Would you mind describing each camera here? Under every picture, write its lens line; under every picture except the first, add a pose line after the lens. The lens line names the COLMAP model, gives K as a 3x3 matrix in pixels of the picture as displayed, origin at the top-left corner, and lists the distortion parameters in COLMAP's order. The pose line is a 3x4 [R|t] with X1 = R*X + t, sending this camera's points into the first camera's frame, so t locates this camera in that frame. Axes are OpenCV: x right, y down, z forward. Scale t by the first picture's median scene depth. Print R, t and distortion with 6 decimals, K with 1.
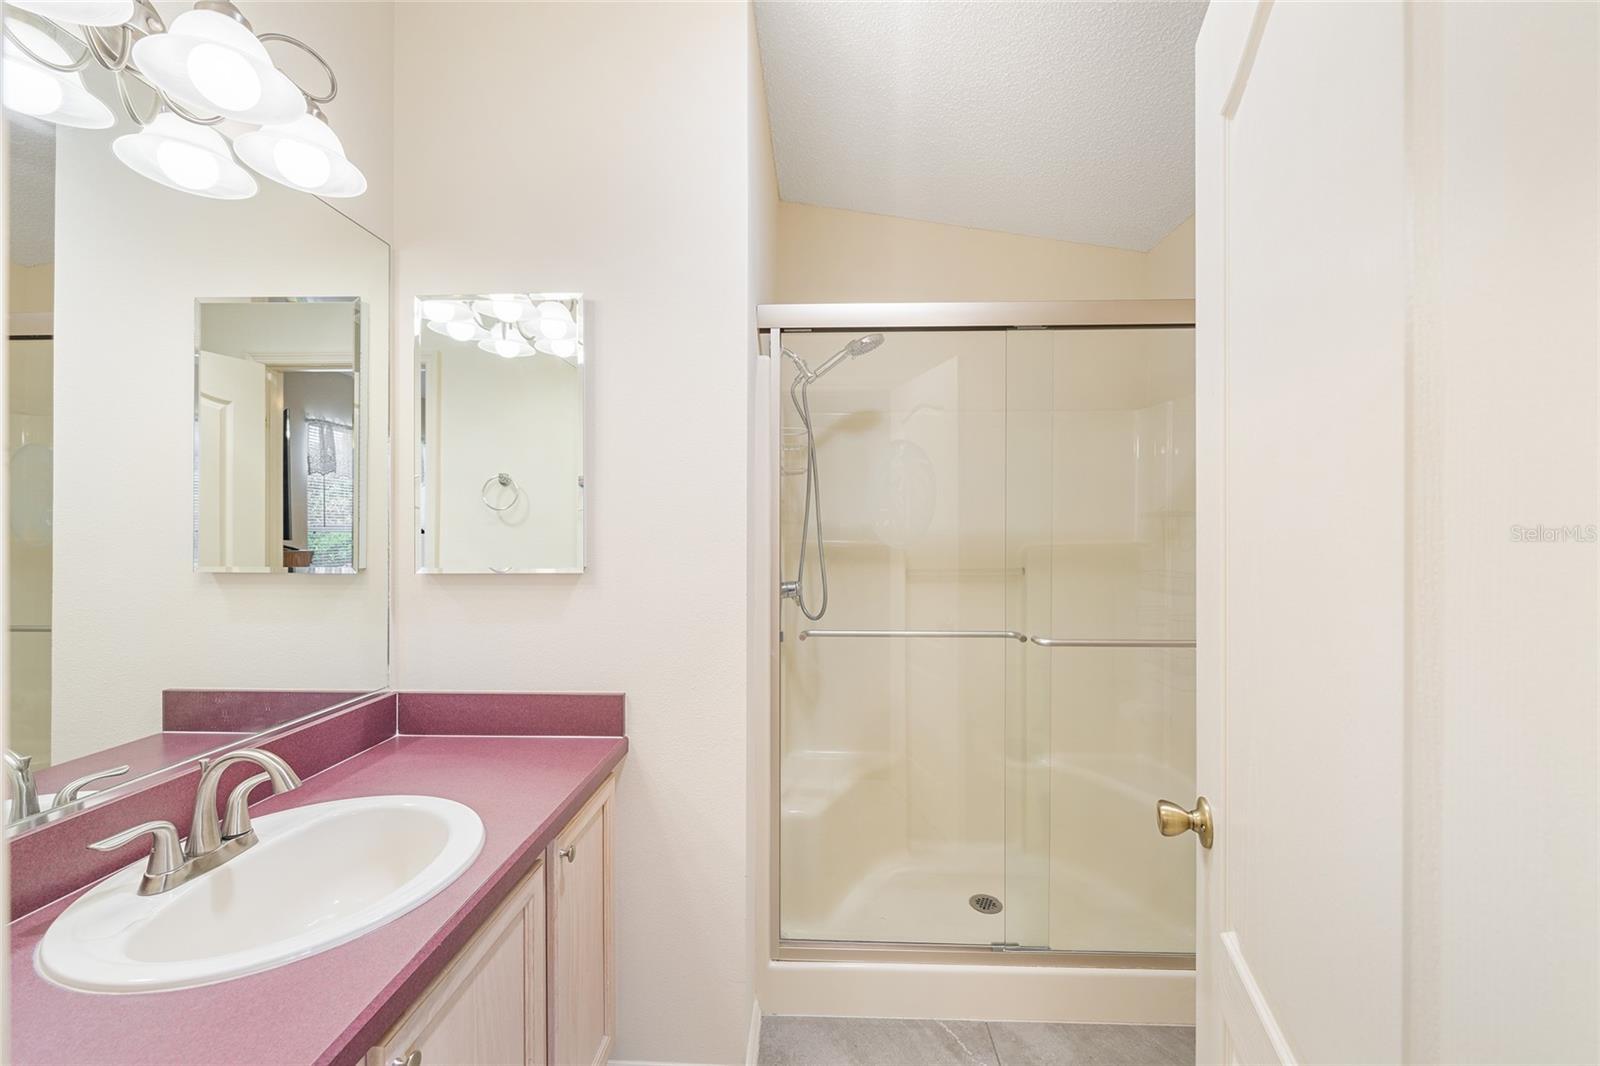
lens RADIAL K [[621.4, 0, 794.1], [0, 621.4, 528.9], [0, 0, 1]] dist [-0.001861, 0.000600]
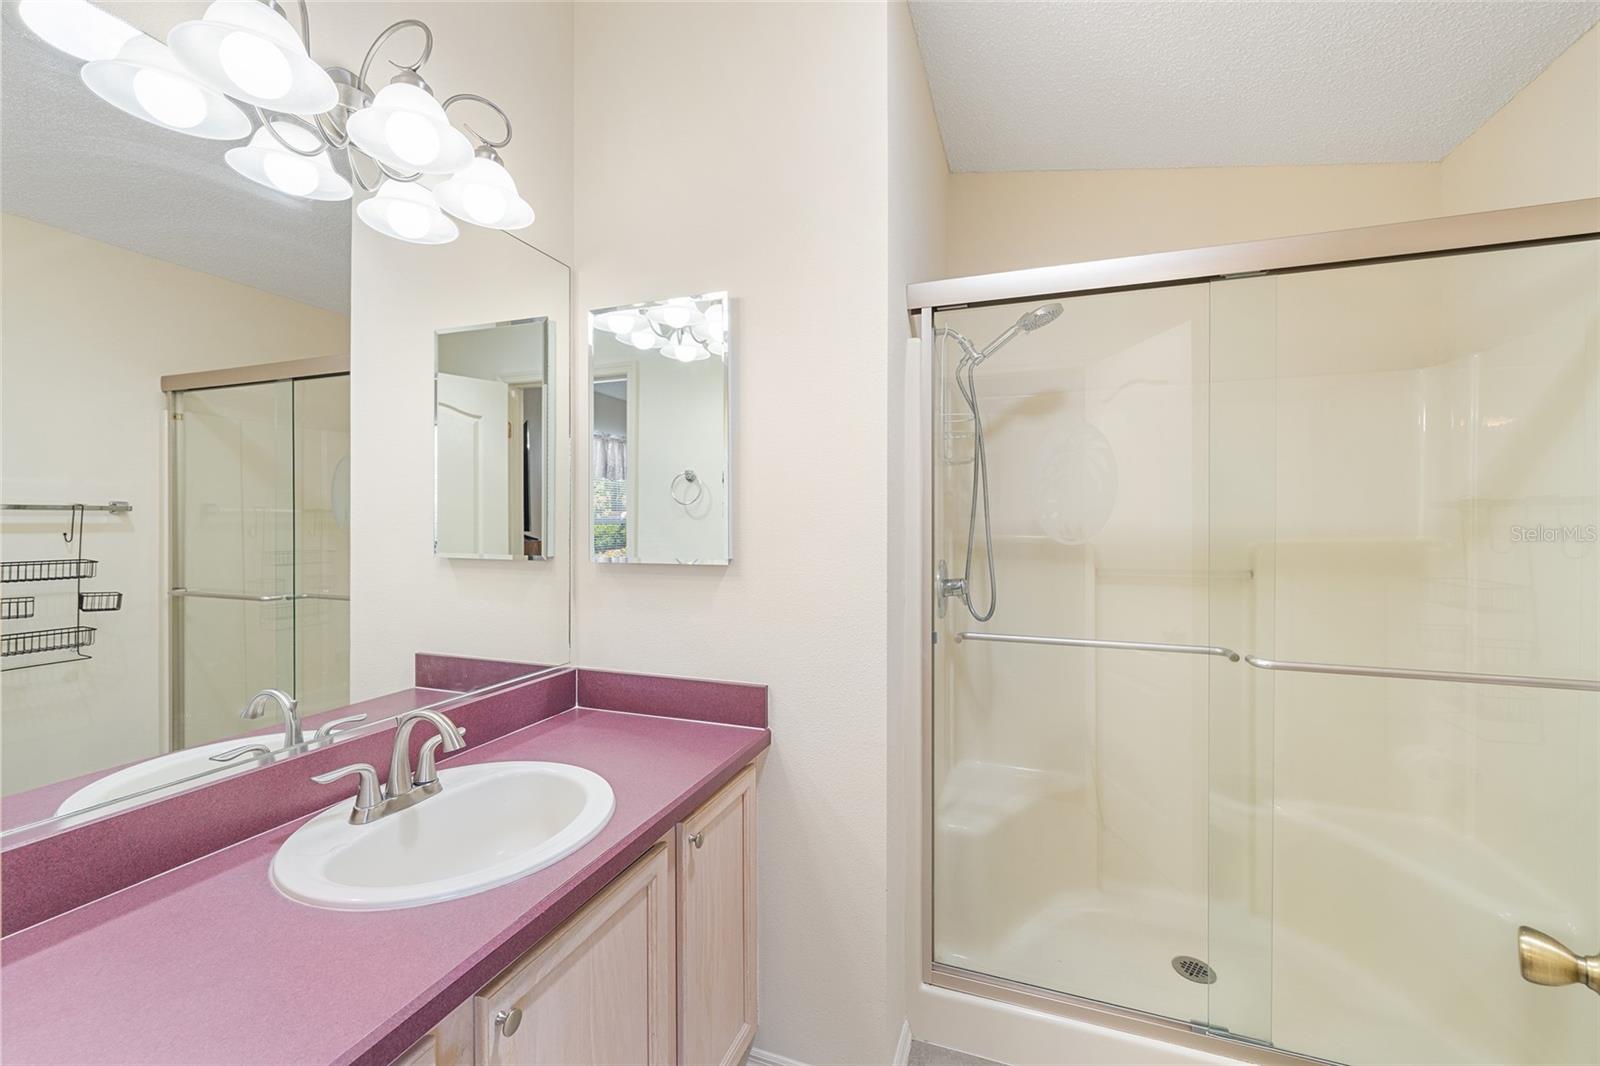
lens RADIAL K [[621.4, 0, 813.8], [0, 621.4, 522.7], [0, 0, 1]] dist [-0.001861, 0.000600]
pose [[0.954111, 0.001482, -0.299448, 0.087278], [-0.001514, 0.999999, 0.000124, 0.000671], [0.299448, 0.000335, 0.954113, 0.056931]]
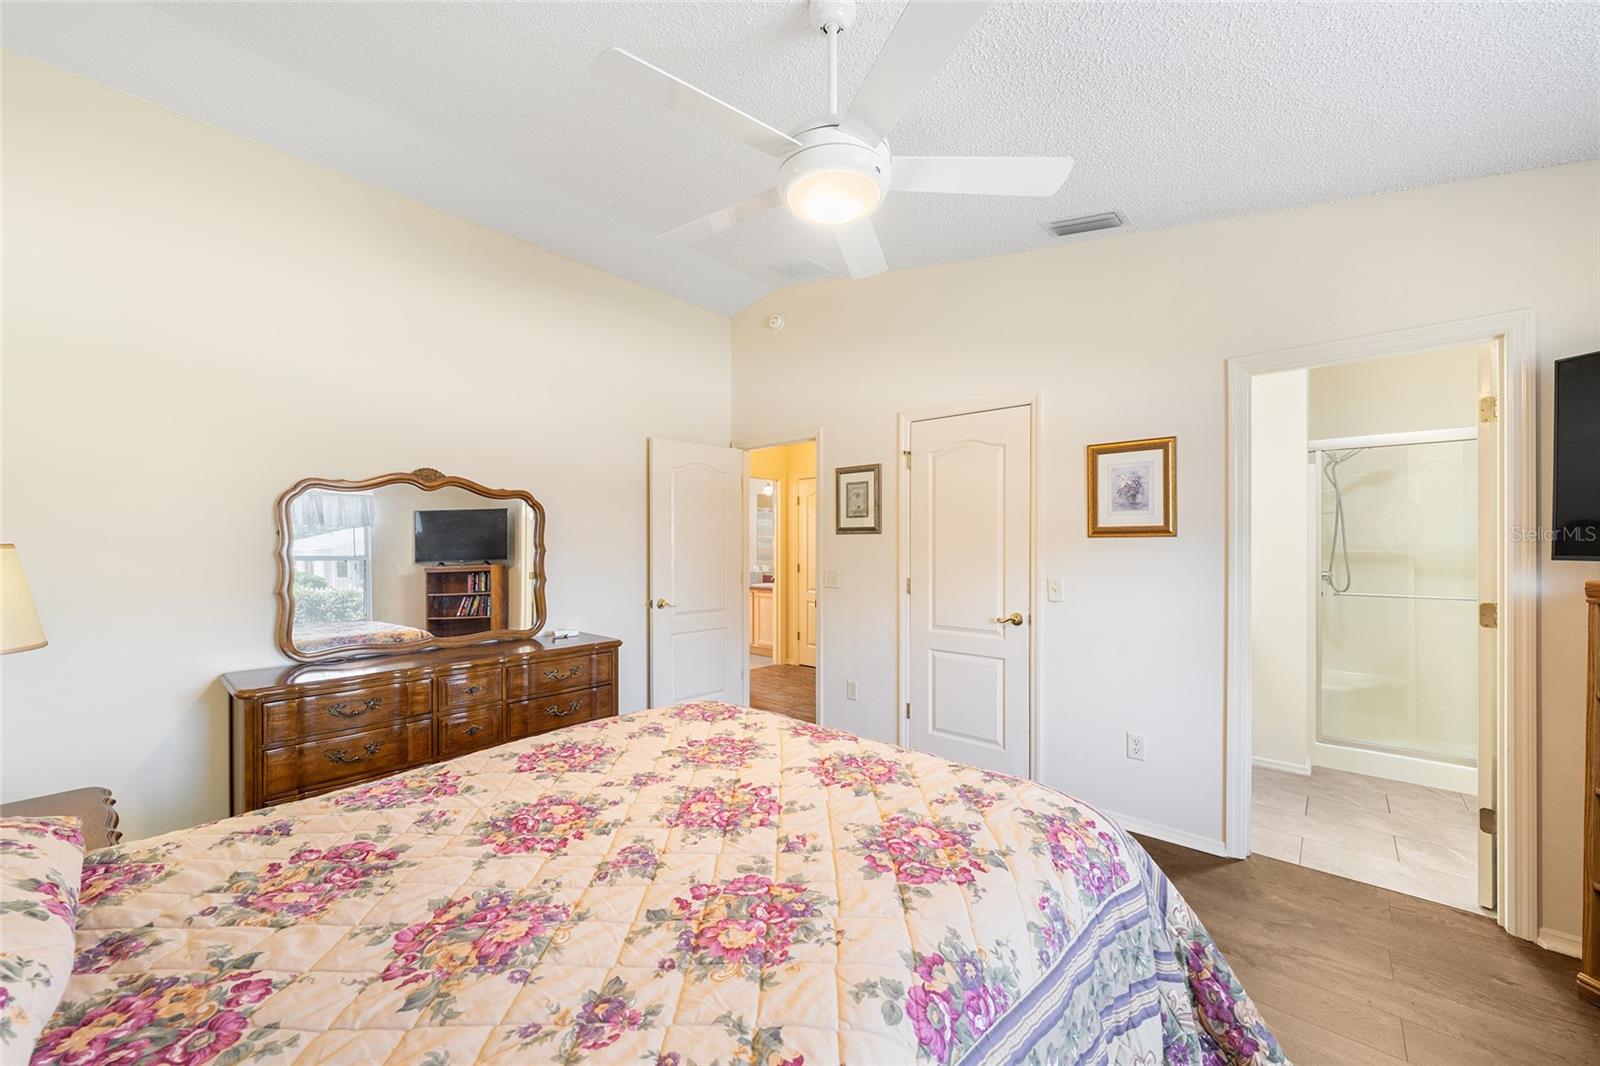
lens RADIAL K [[621.4, 0, 795.6], [0, 621.4, 540.7], [0, 0, 1]] dist [-0.001861, 0.000600]
pose [[0.785082, -0.001538, -0.619390, -0.120521], [0.000286, 0.999998, -0.002119, -0.004638], [0.619392, 0.001486, 0.785081, -1.794521]]
